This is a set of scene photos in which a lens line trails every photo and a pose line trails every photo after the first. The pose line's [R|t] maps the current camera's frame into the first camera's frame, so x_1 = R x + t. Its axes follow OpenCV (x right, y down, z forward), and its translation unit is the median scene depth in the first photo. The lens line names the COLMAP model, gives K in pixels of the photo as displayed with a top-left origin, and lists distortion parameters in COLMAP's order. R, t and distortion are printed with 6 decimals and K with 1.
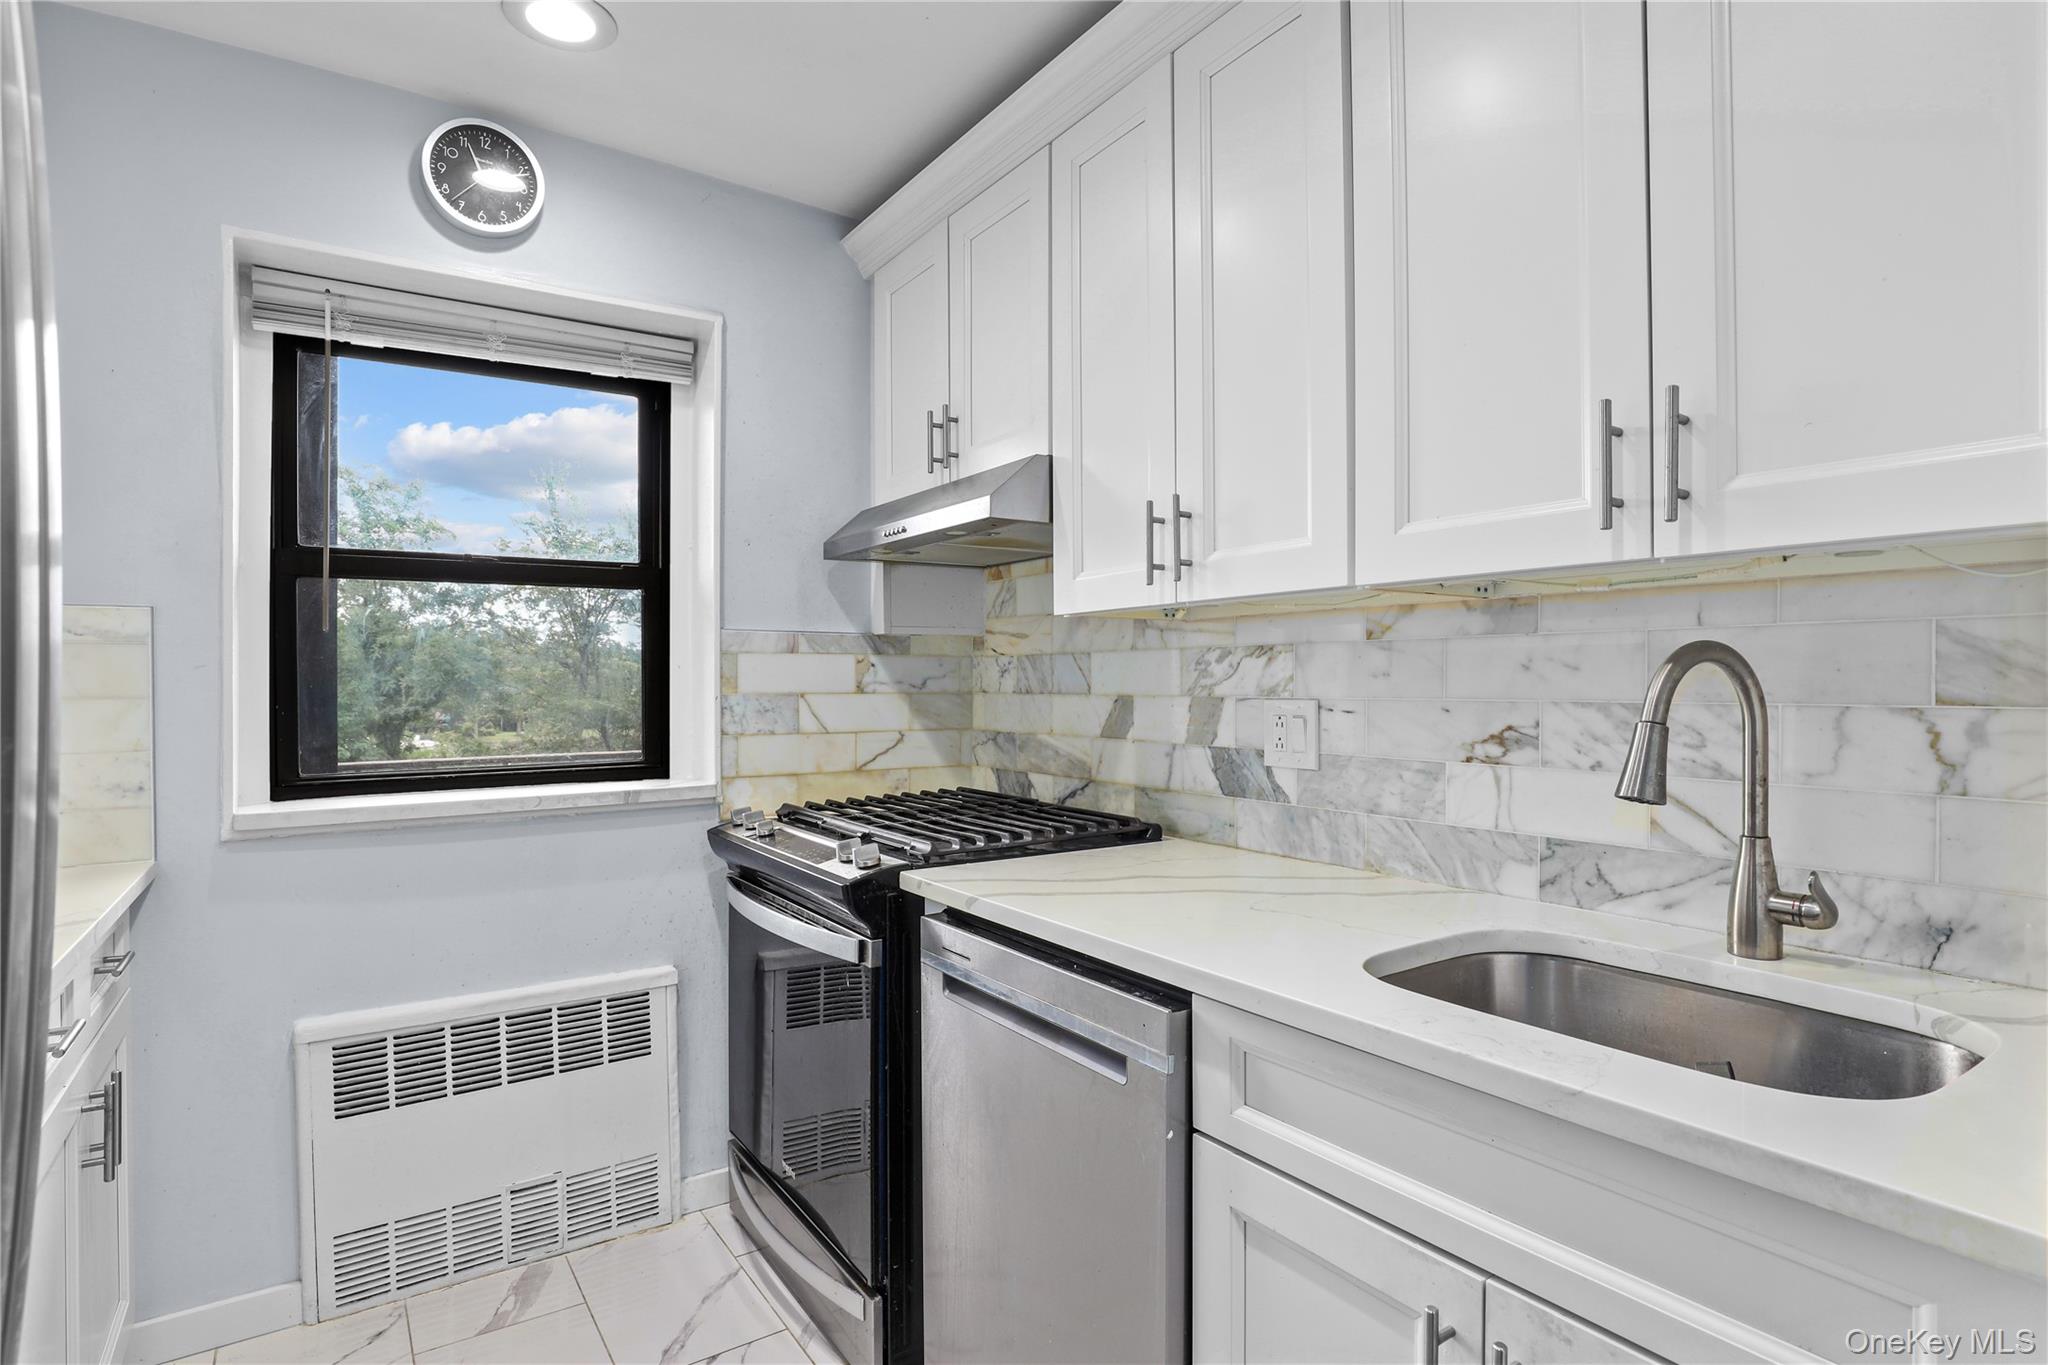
lens RADIAL K [[1037.6, 0, 1021.9], [0, 1037.6, 689.8], [0, 0, 1]] dist [-0.020414, 0.001490]
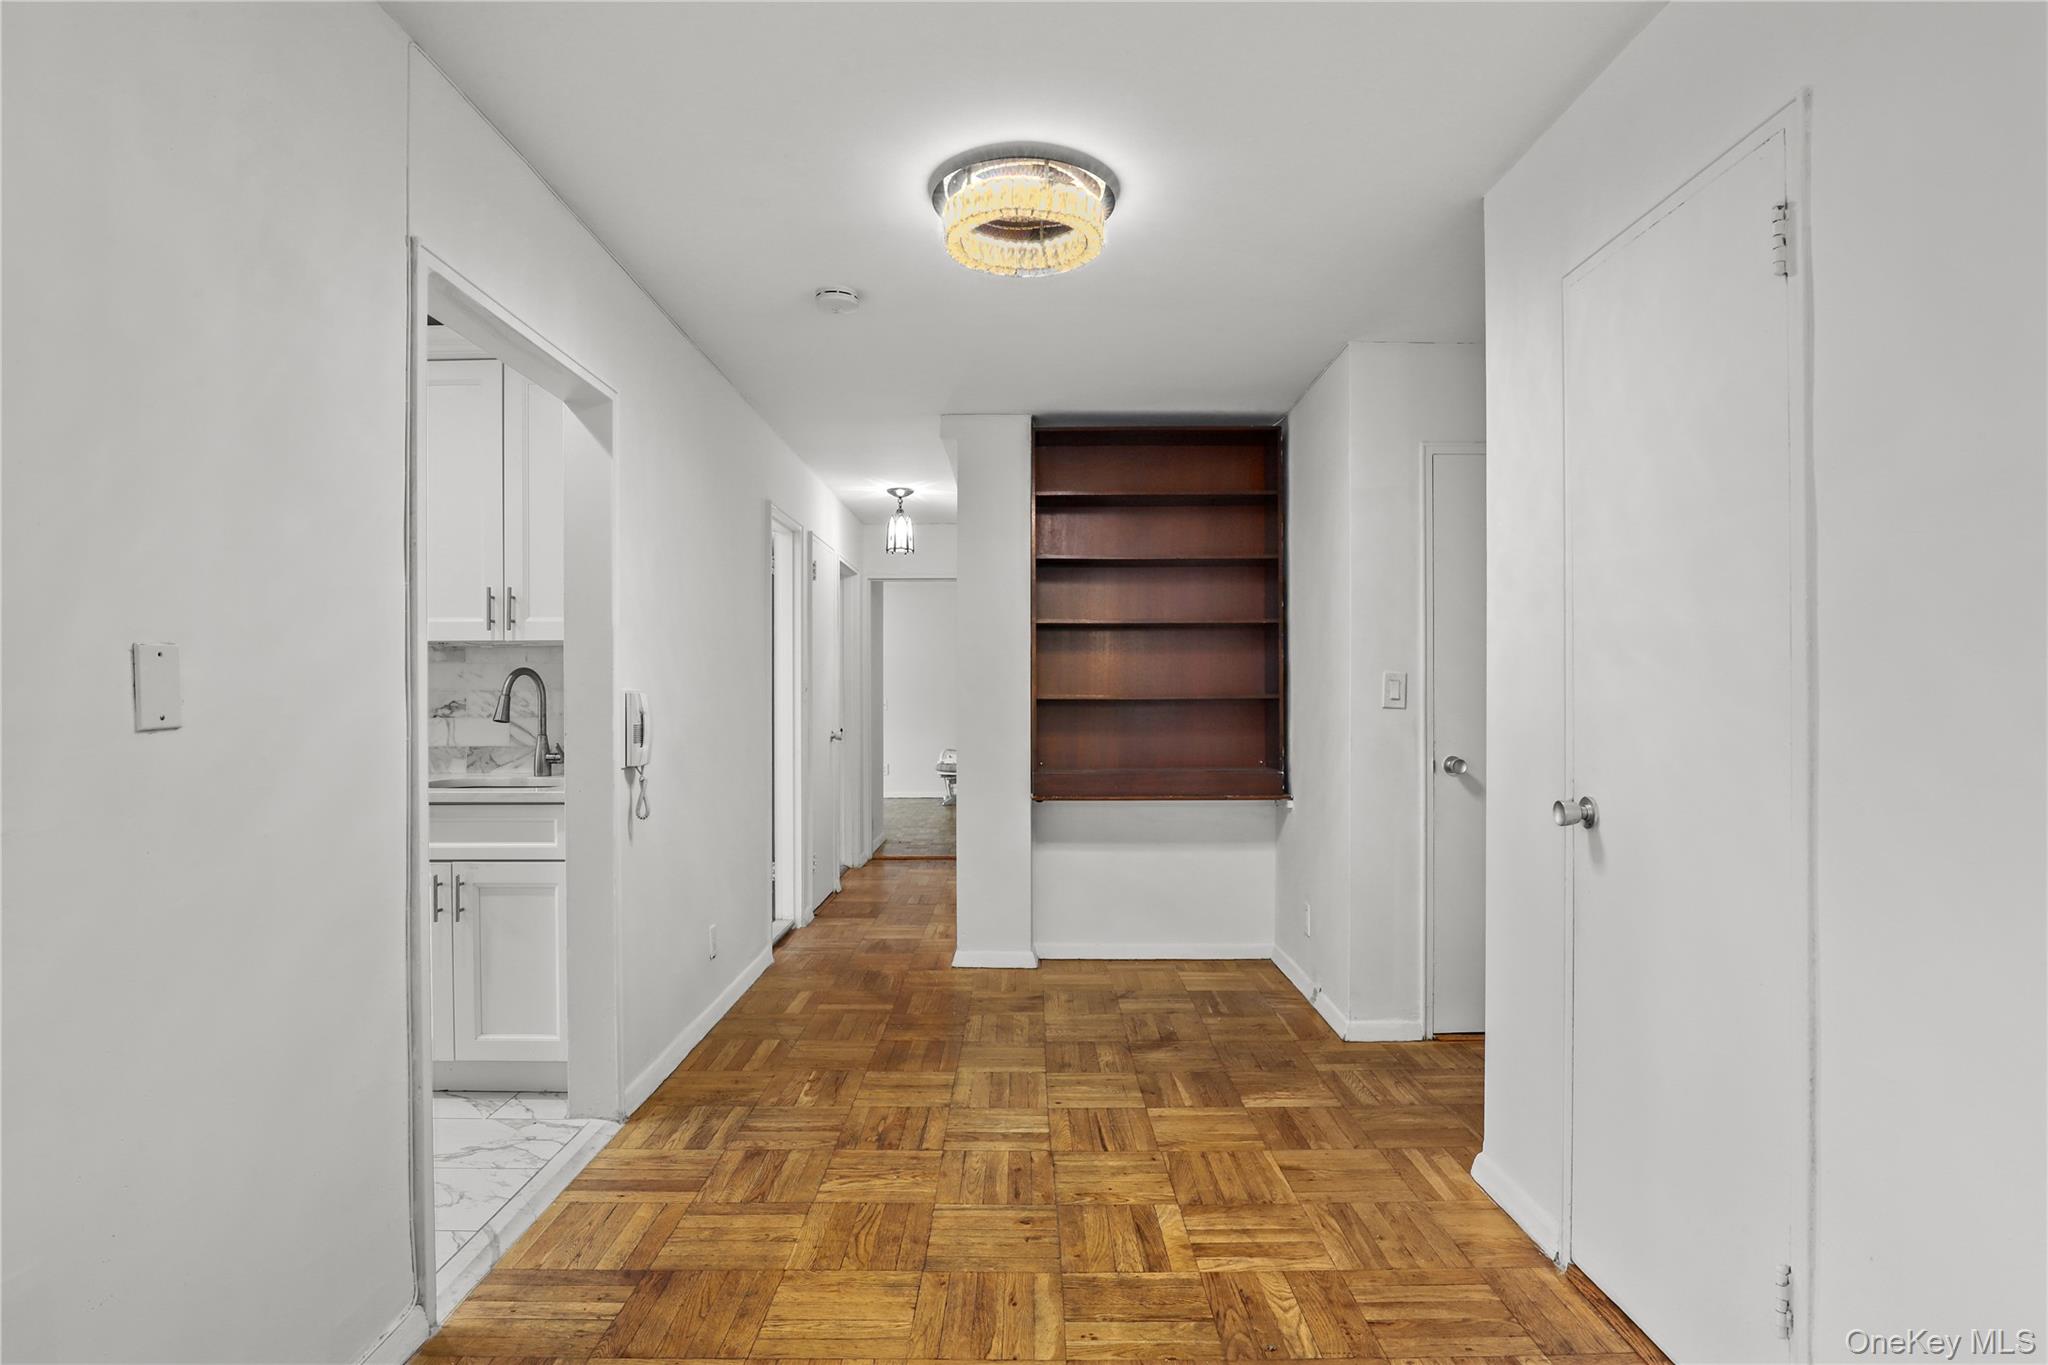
lens RADIAL K [[1037.6, 0, 1021.9], [0, 1037.6, 689.8], [0, 0, 1]] dist [-0.020414, 0.001490]
pose [[0.574217, 0.000054, 0.818703, -0.517924], [0.007005, 0.999963, -0.004979, 0.022483], [-0.818673, 0.008594, 0.574195, -1.031461]]
